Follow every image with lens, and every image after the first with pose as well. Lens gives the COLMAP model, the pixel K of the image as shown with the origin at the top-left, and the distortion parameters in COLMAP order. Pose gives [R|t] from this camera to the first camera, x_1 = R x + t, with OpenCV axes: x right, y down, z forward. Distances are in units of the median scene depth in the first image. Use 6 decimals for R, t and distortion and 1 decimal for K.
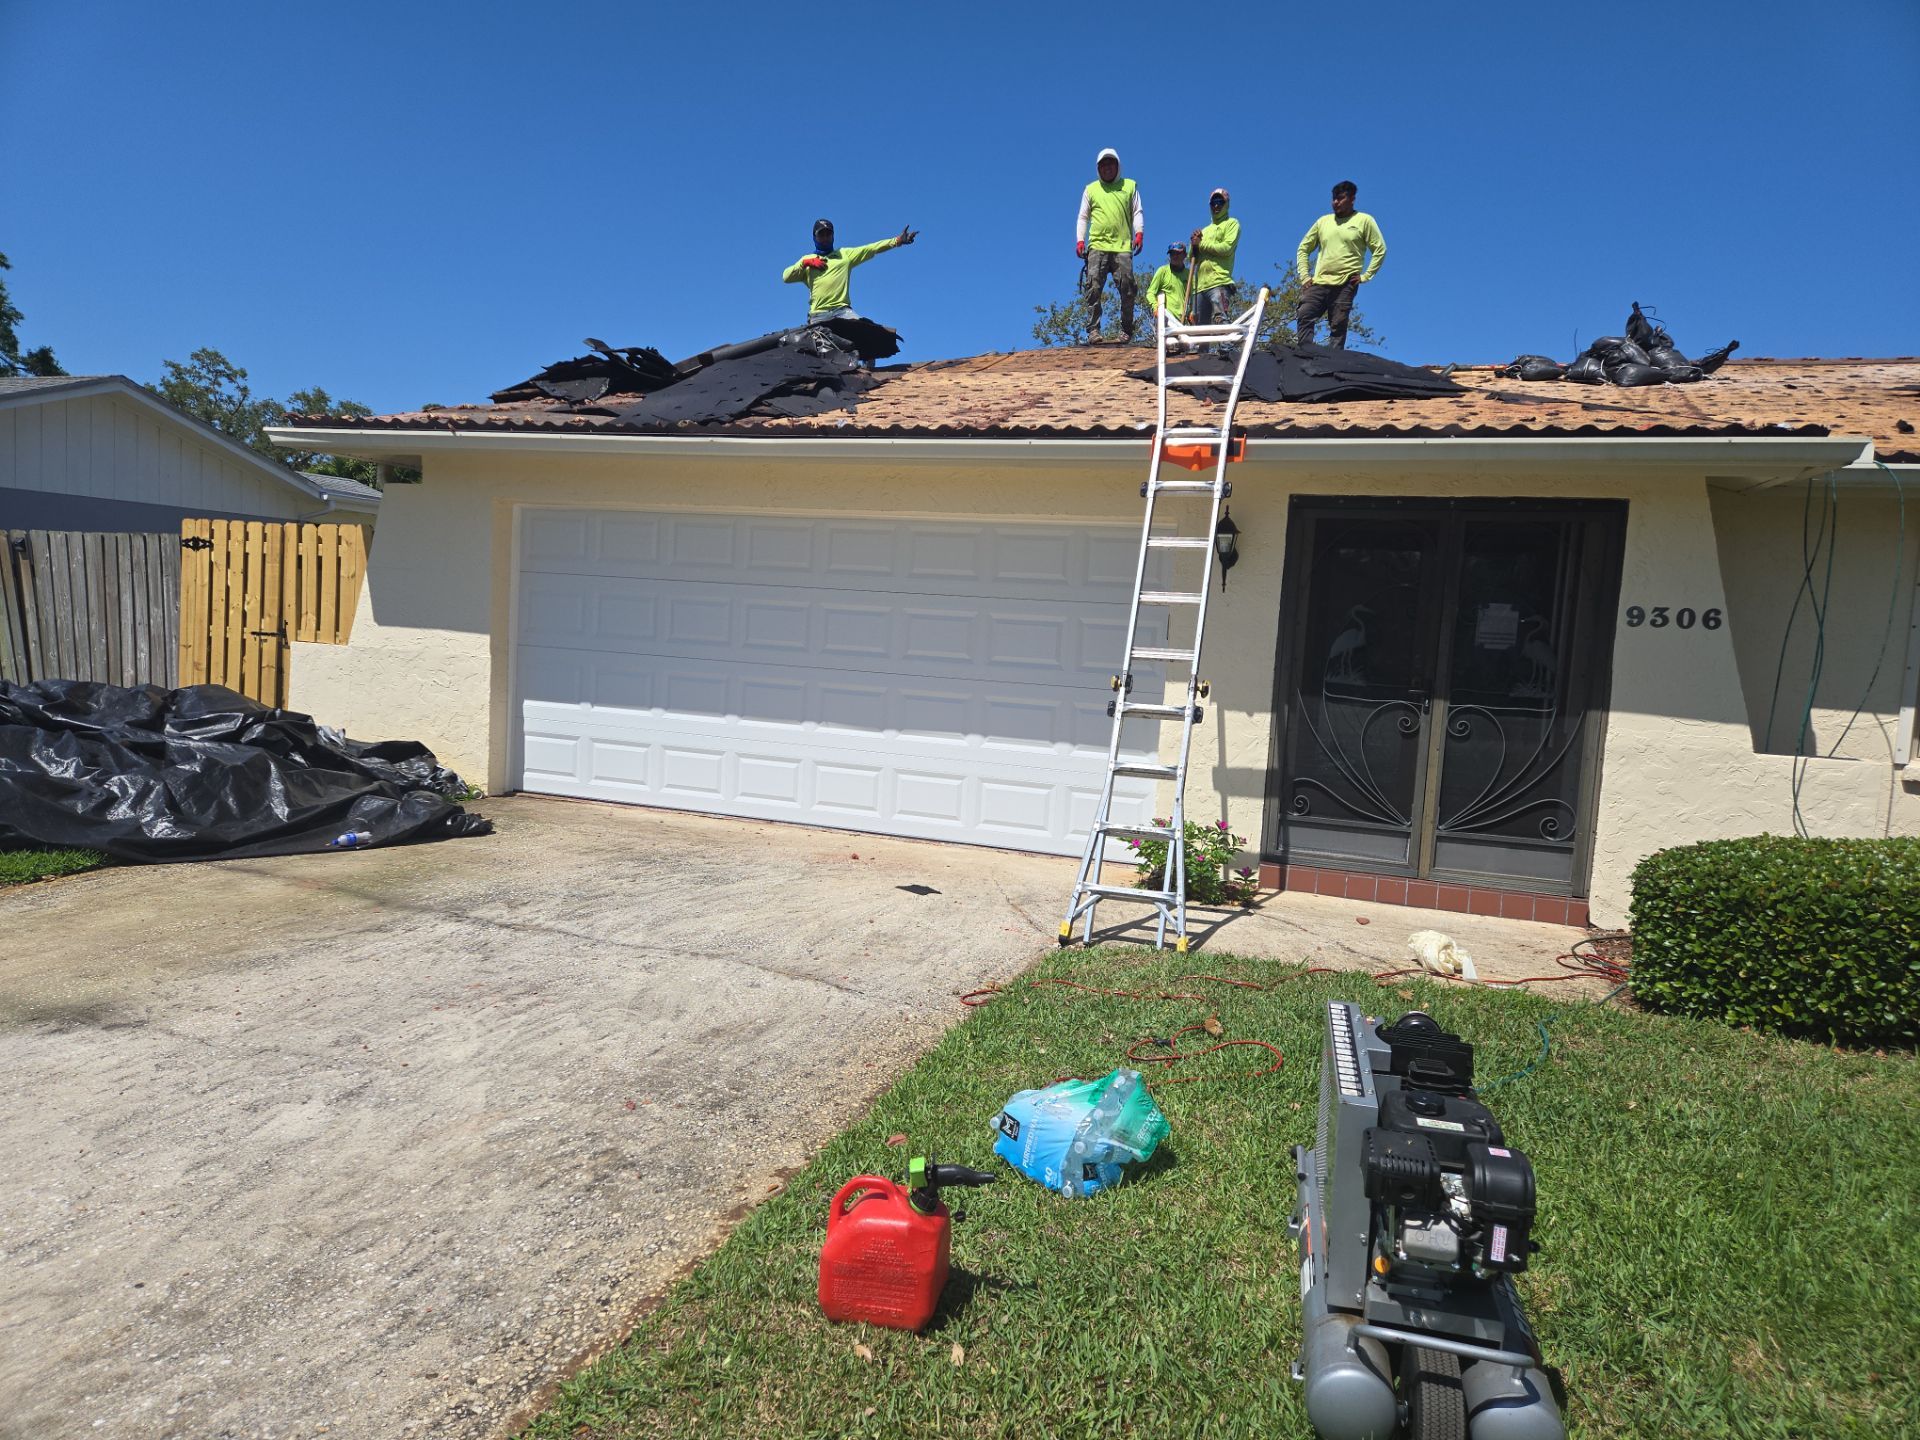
lens RADIAL K [[1264.8, 0, 936.1], [0, 1264.8, 756.6], [0, 0, 1]] dist [0.082379, -0.073568]
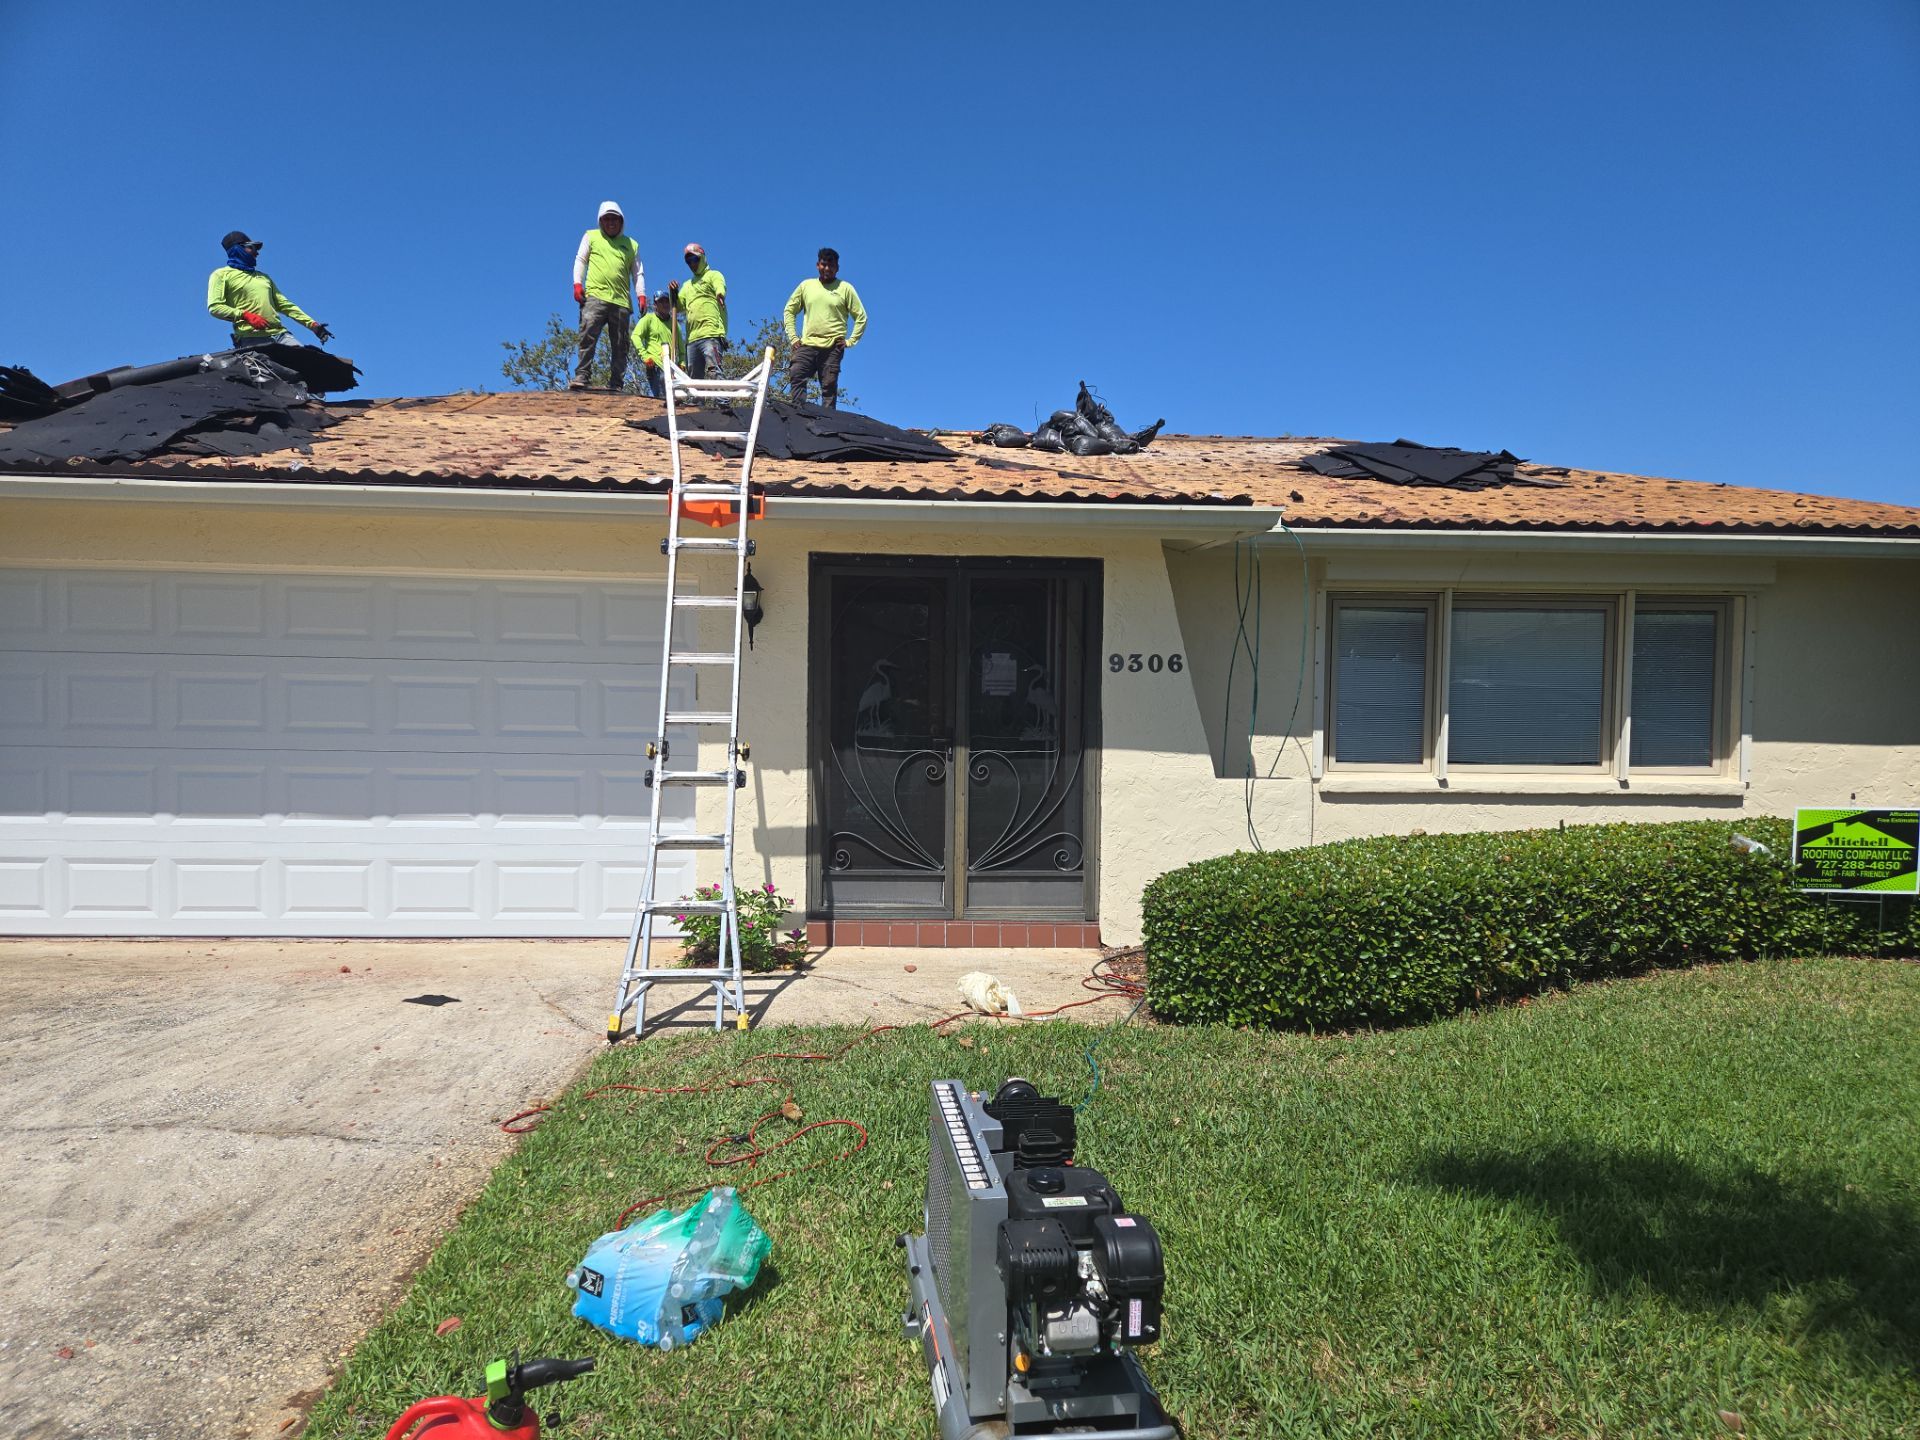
lens RADIAL K [[1280.9, 0, 945.6], [0, 1280.9, 745.4], [0, 0, 1]] dist [0.075309, -0.073117]
pose [[0.922051, -0.060353, 0.382334, -0.021036], [0.077703, 0.996522, -0.030086, -0.016831], [-0.379189, 0.057449, 0.923534, 0.040472]]
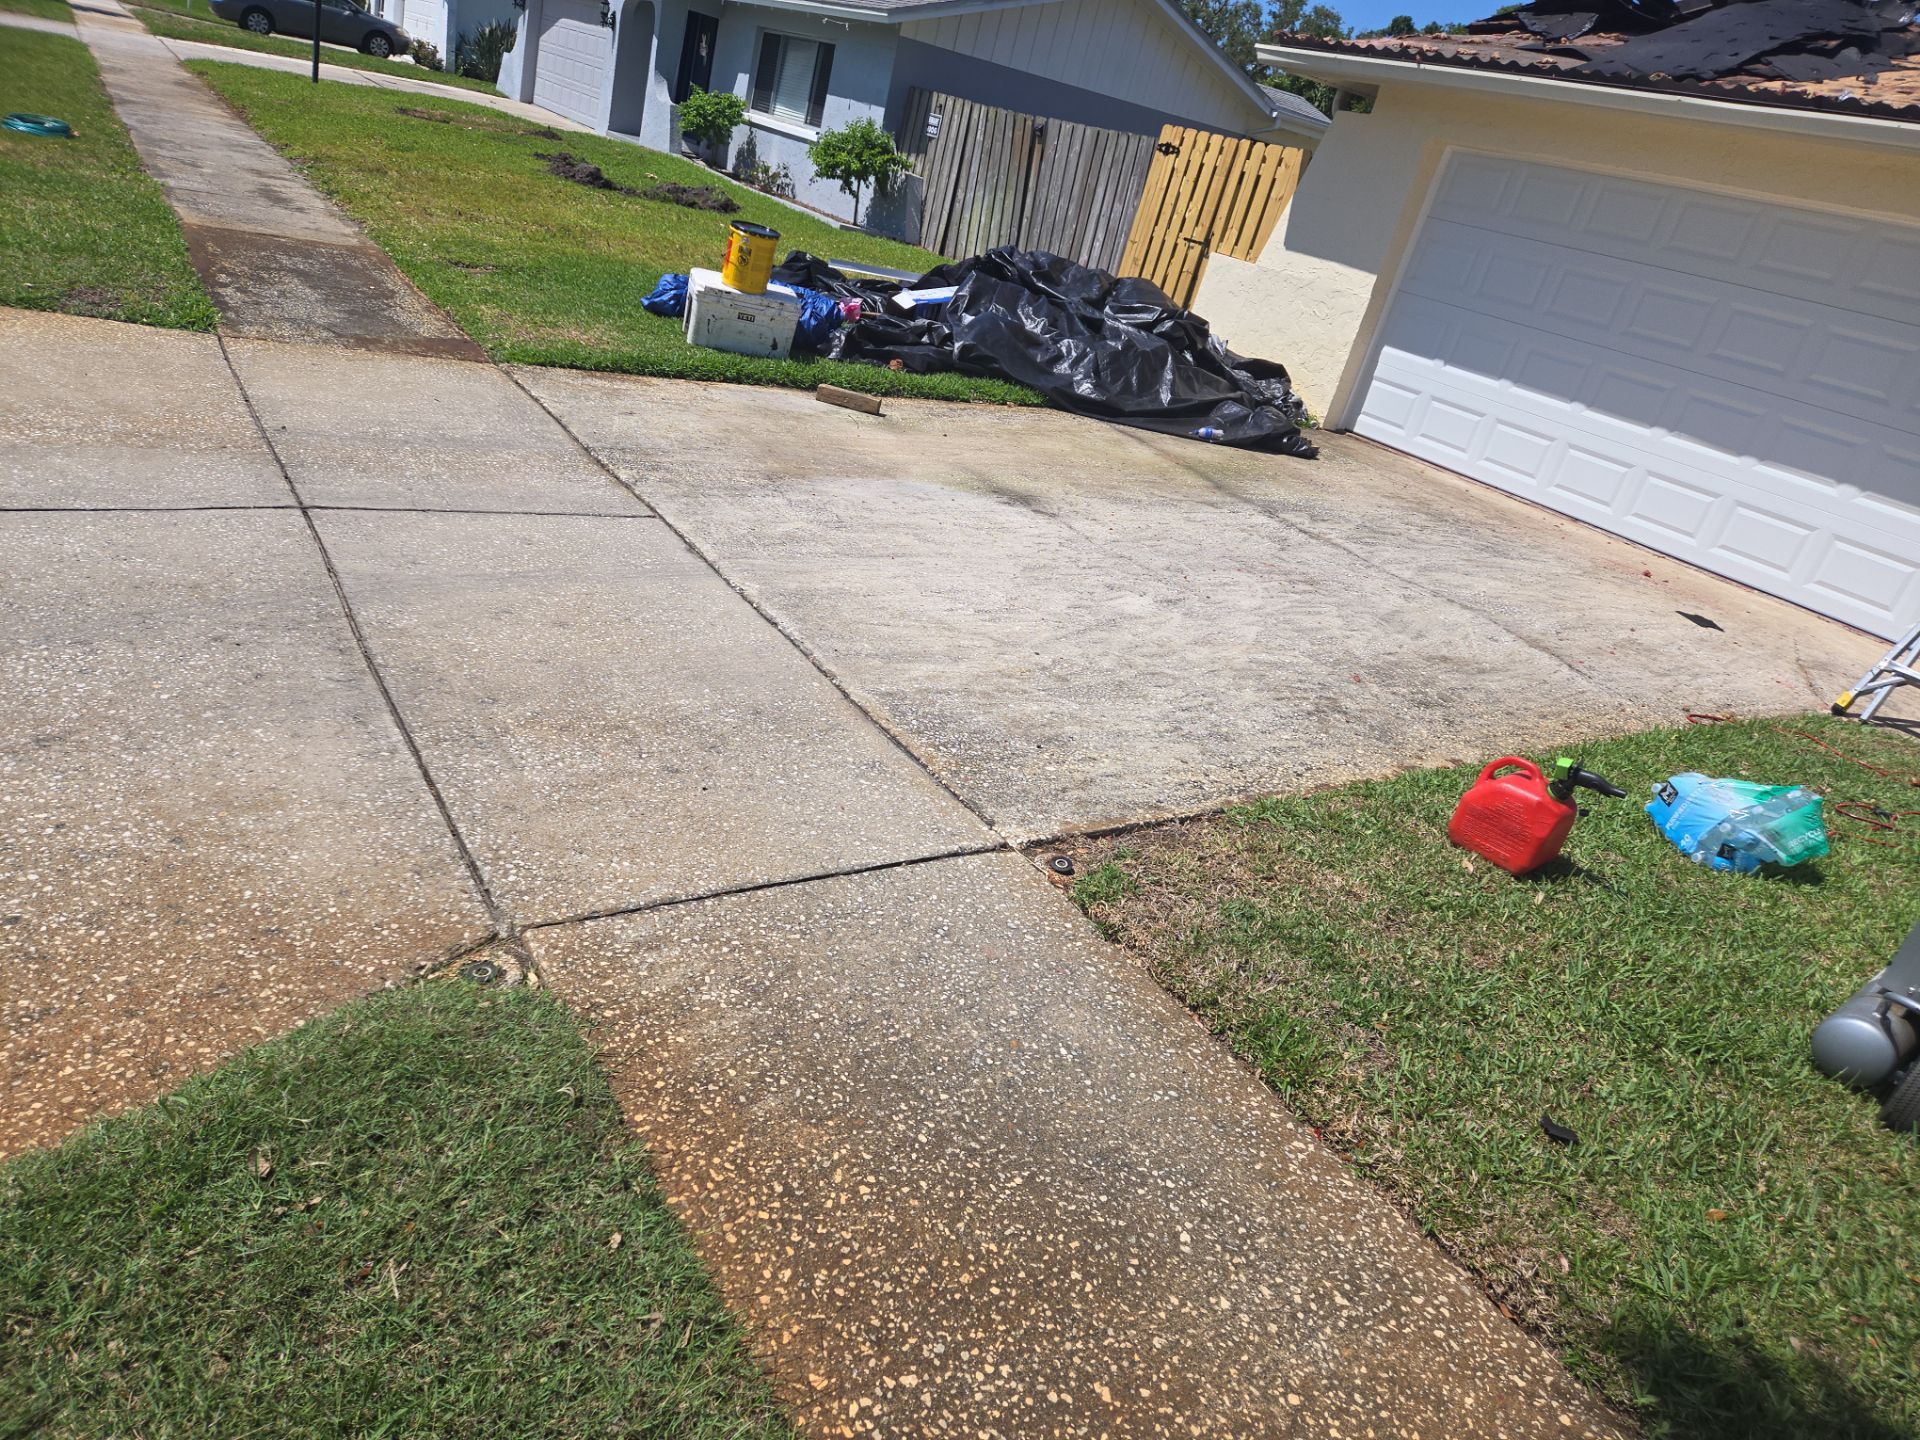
lens RADIAL K [[1219.8, 0, 927.9], [0, 1219.8, 770.8], [0, 0, 1]] dist [0.065812, -0.049425]
pose [[0.778178, 0.386381, -0.495125, 0.048957], [-0.235212, 0.910282, 0.340679, 0.026327], [0.582336, -0.148649, 0.799242, -0.169966]]
